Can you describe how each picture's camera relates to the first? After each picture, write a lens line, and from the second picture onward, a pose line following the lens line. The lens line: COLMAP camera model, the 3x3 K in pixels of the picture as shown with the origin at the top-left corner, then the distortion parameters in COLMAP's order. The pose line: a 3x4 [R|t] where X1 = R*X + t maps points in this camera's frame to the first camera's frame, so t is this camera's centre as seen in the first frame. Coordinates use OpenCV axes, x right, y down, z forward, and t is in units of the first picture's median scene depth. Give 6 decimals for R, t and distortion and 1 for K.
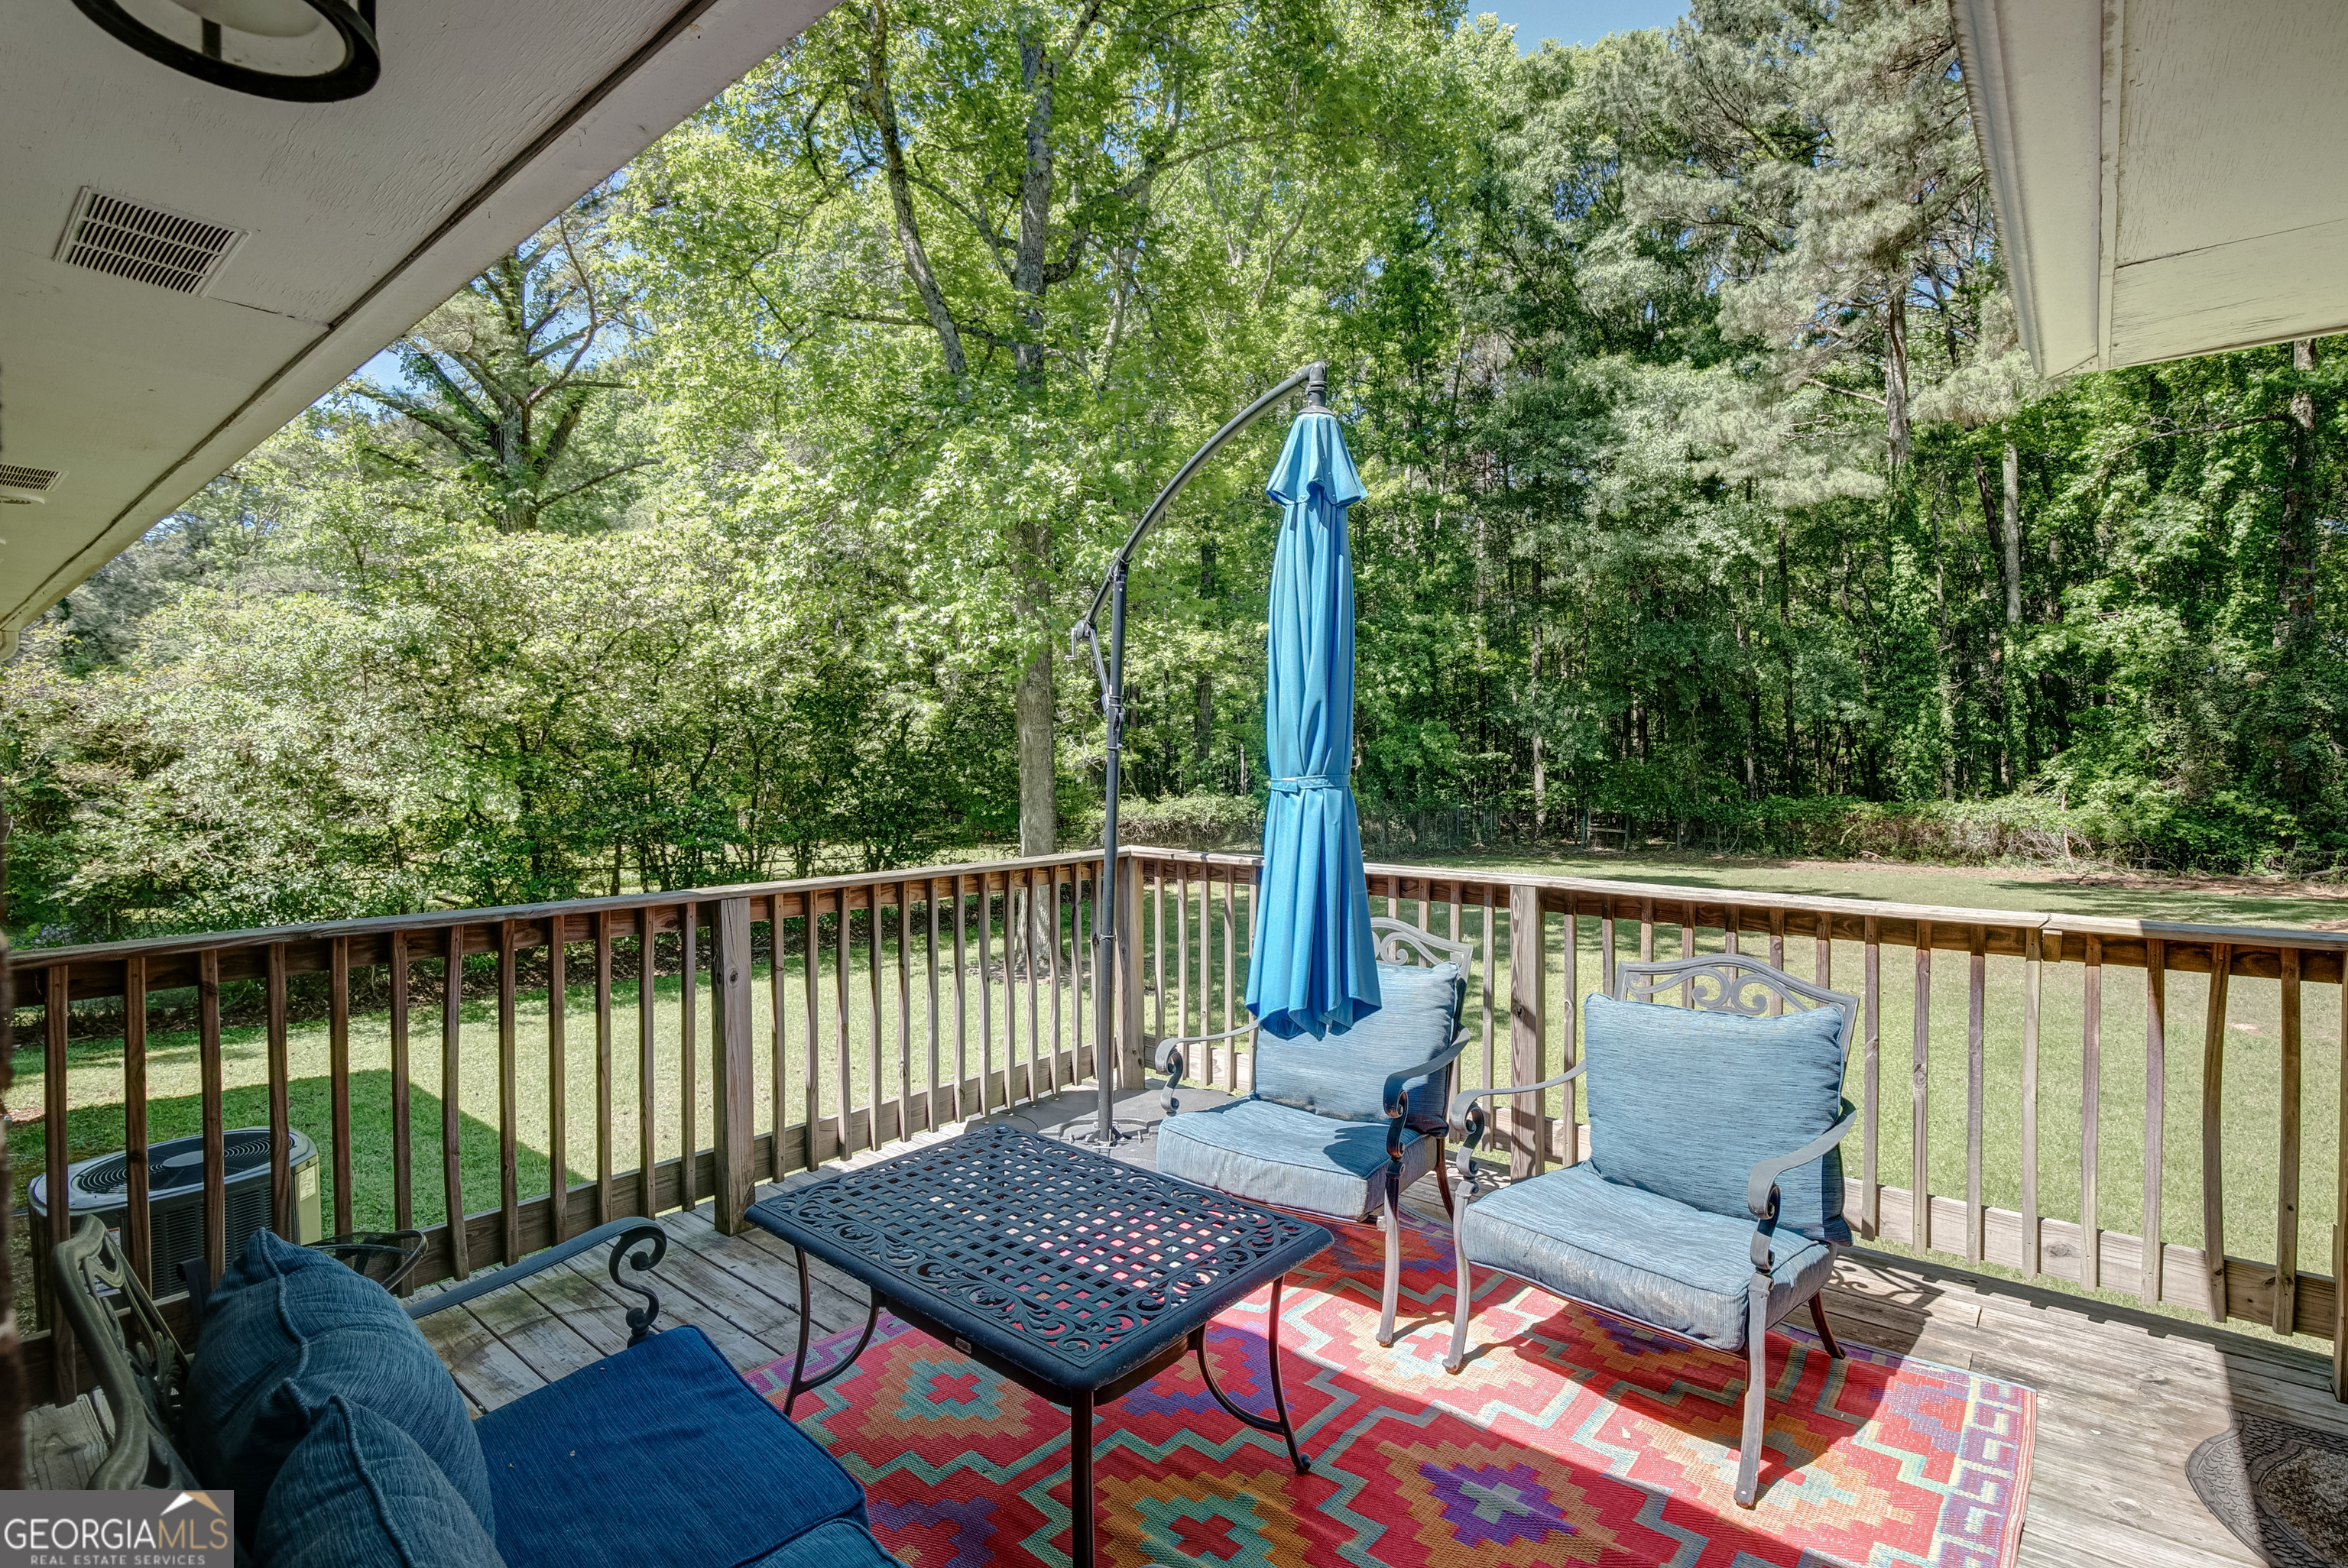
lens RADIAL K [[1109.8, 0, 1243.9], [0, 1109.8, 769.2], [0, 0, 1]] dist [-0.039658, 0.011754]
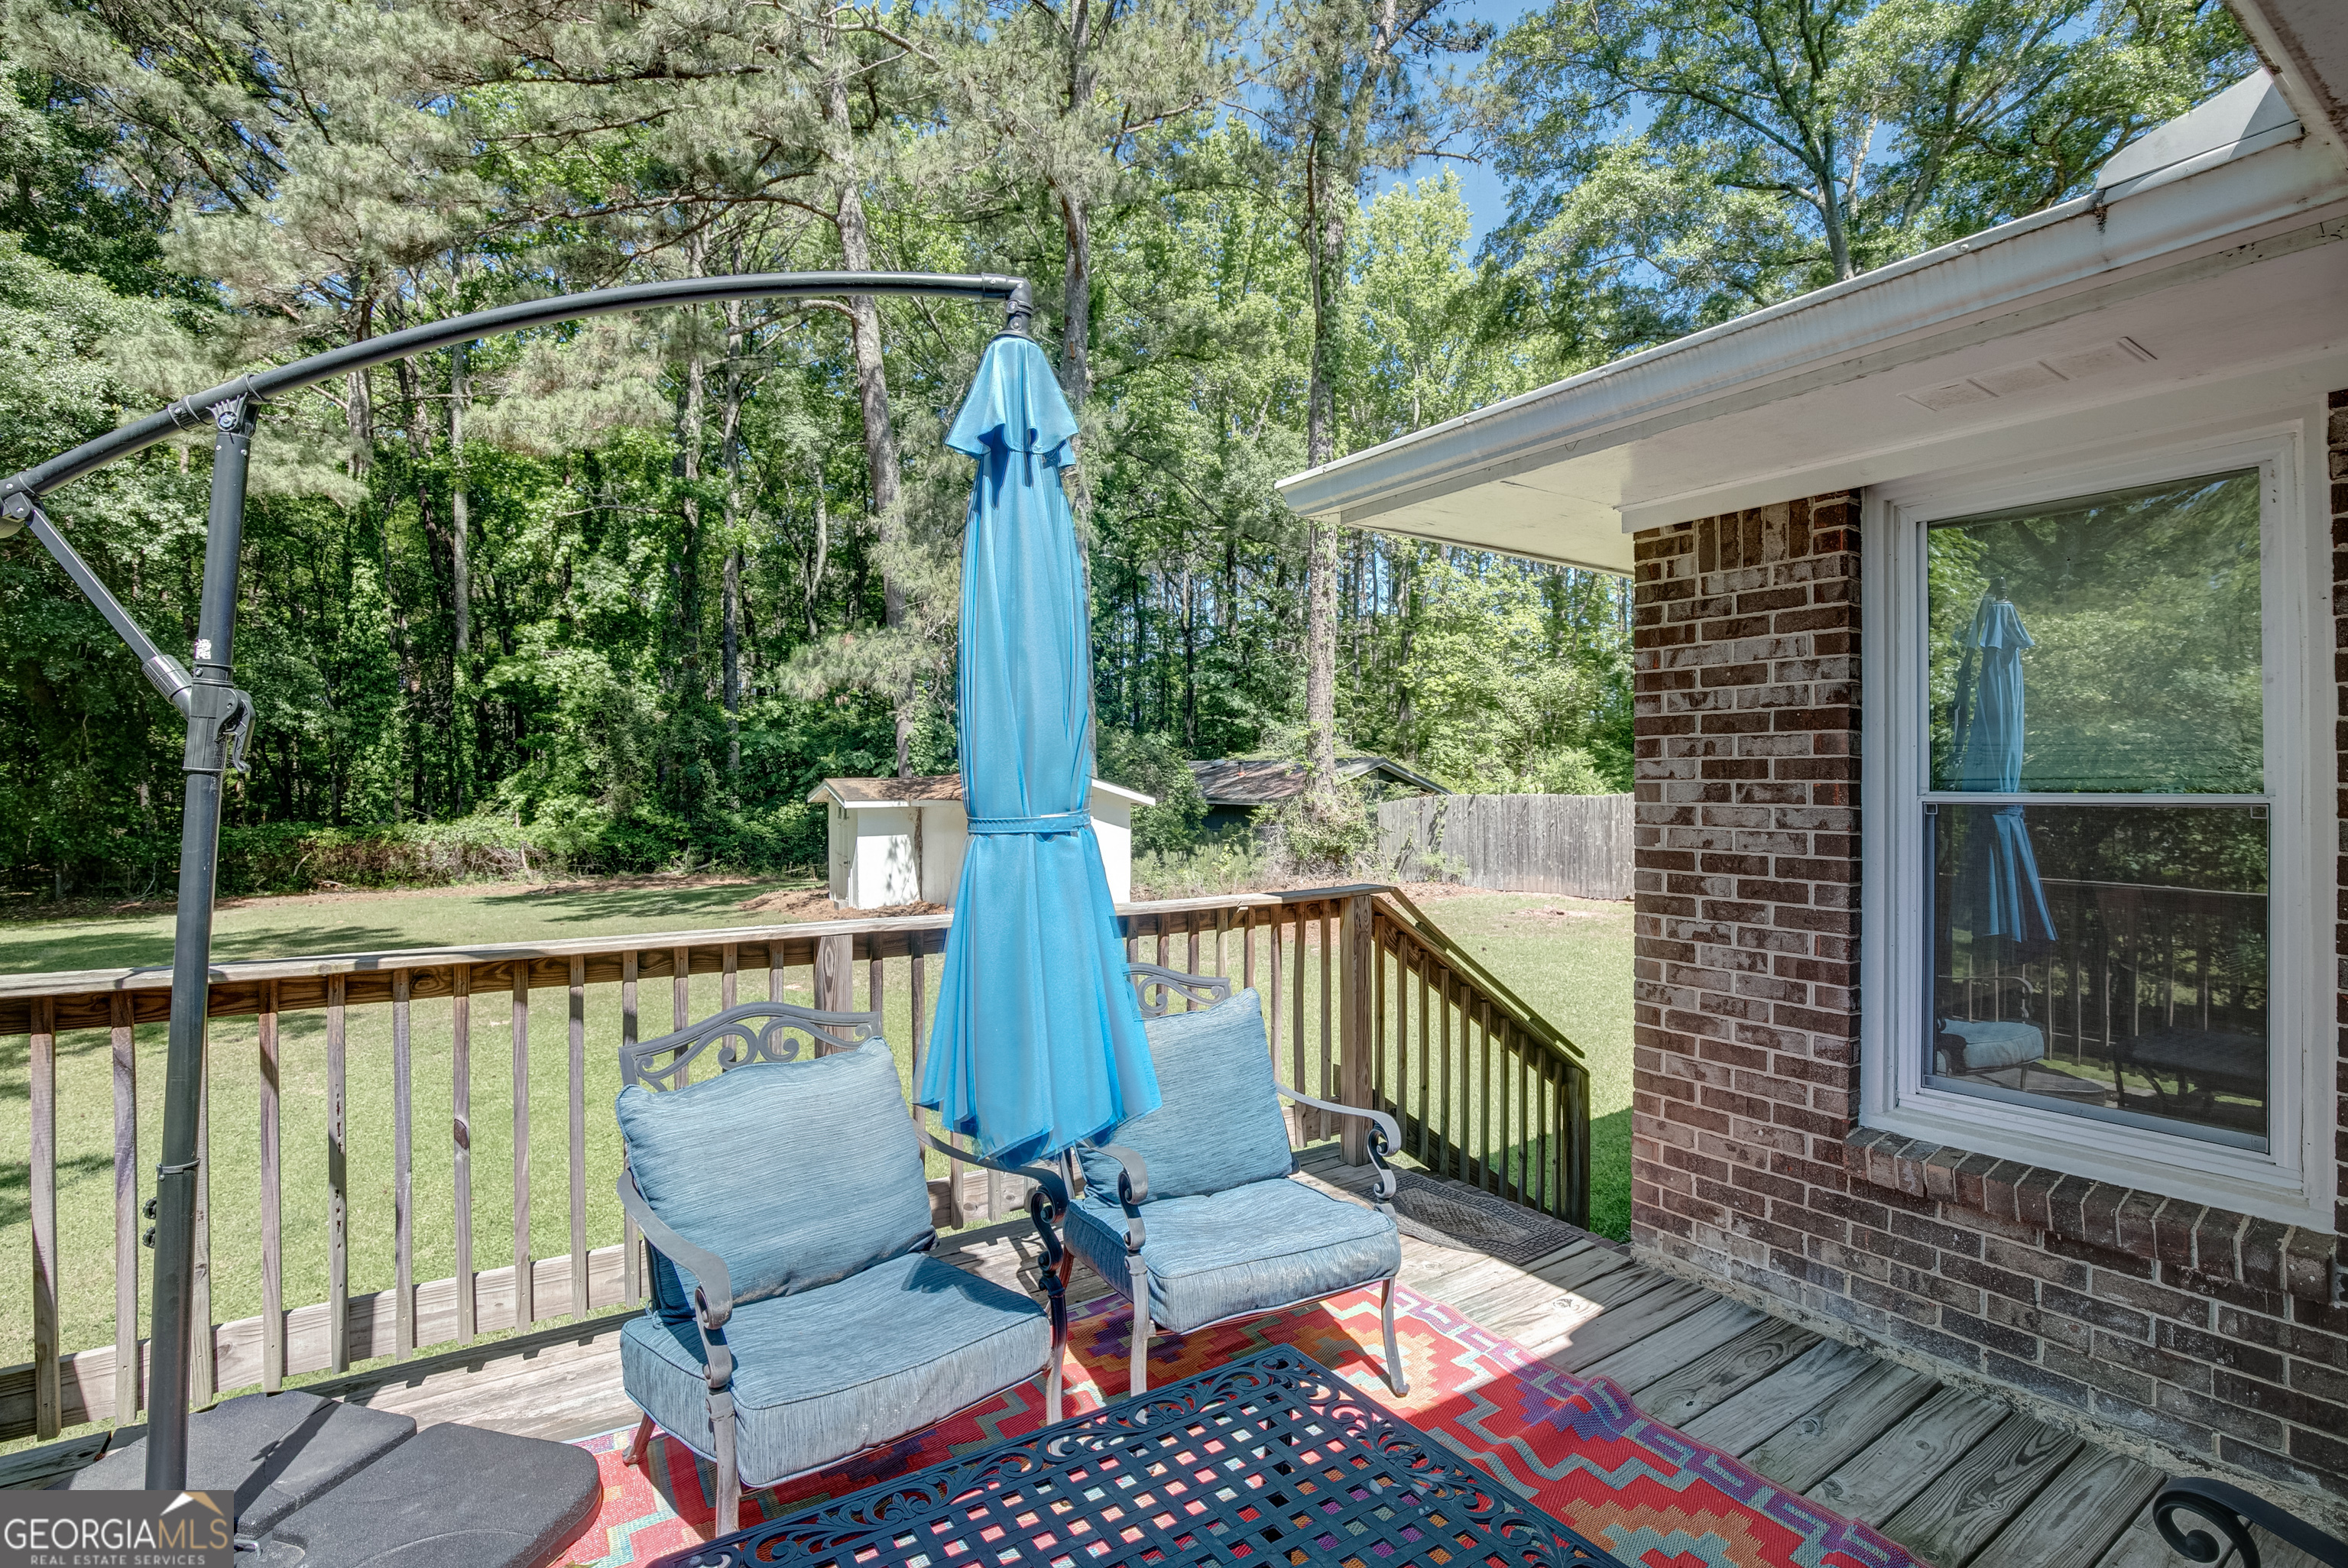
lens RADIAL K [[1095.5, 0, 1093.5], [0, 1095.5, 764.5], [0, 0, 1]] dist [-0.004284, -0.000232]
pose [[0.369857, 0.010273, 0.929032, -0.053891], [0.011874, 0.999805, -0.015783, -0.001269], [-0.929013, 0.016869, 0.369663, 0.056057]]
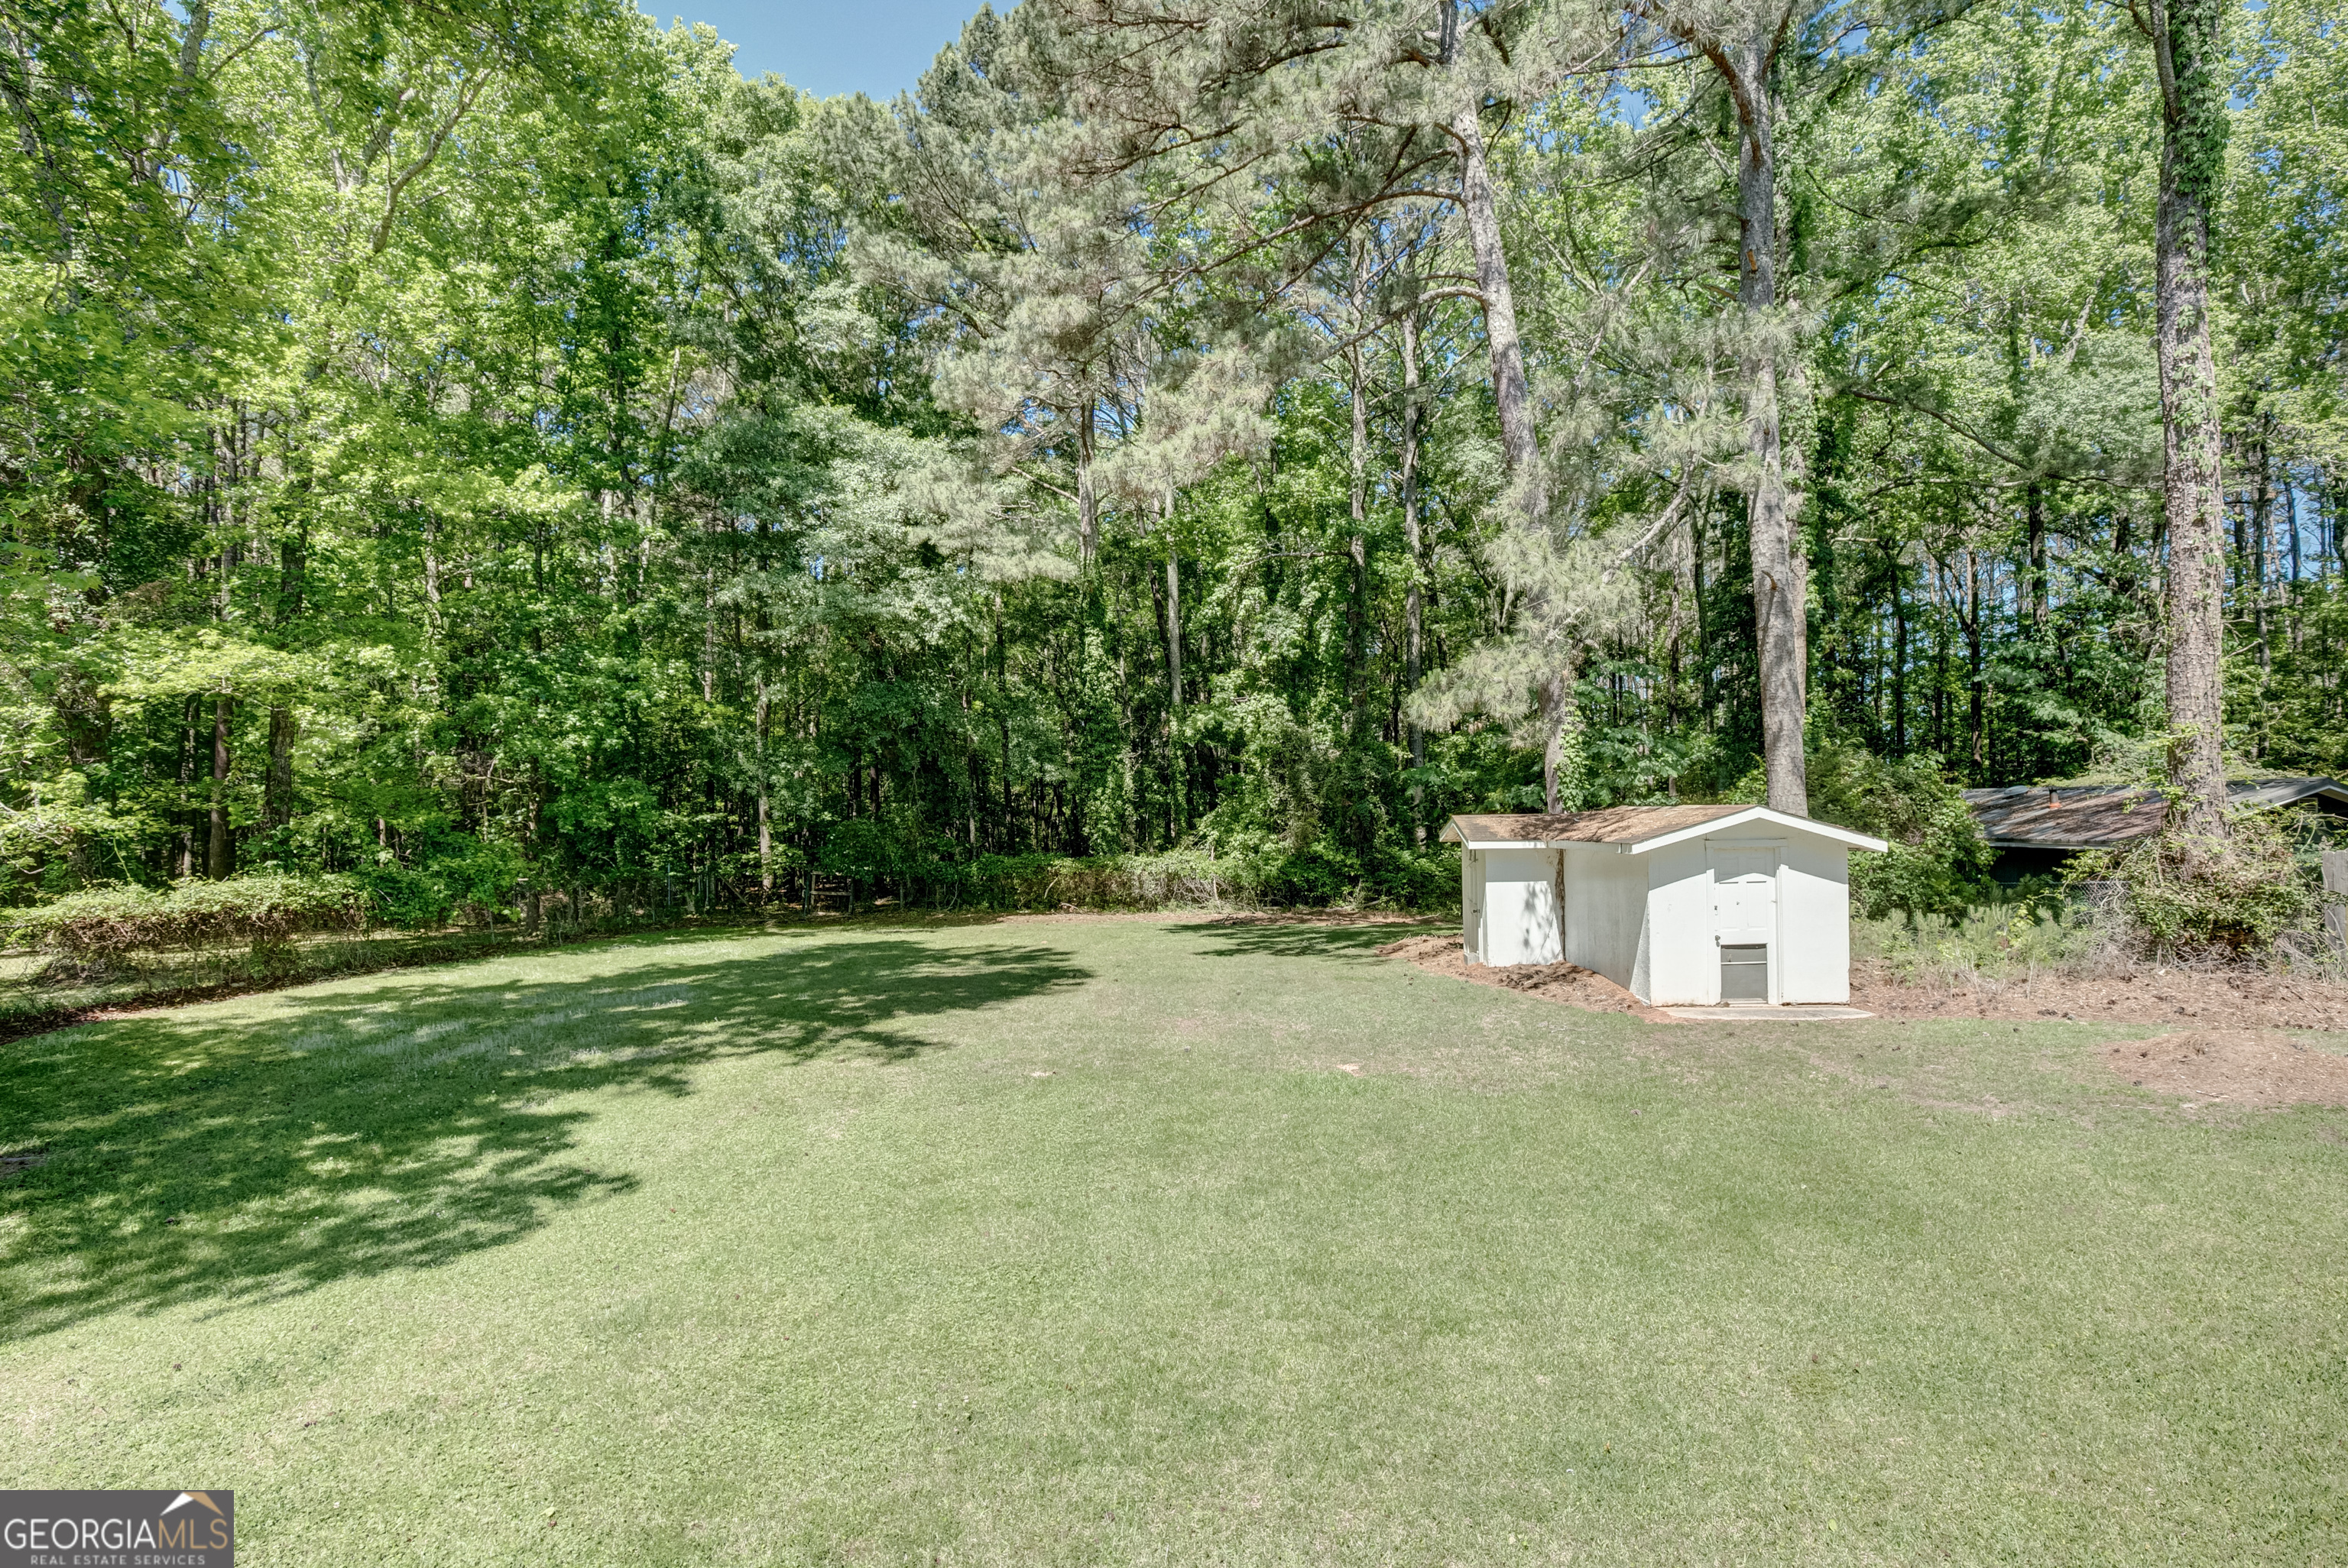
lens RADIAL K [[1052.3, 0, 1182.6], [0, 1052.3, 791.4], [0, 0, 1]] dist [-0.028048, 0.005222]
pose [[0.815846, 0.007625, 0.578218, 0.056818], [0.012960, 0.999421, -0.031466, -0.002138], [-0.578123, 0.033166, 0.815275, 0.074849]]
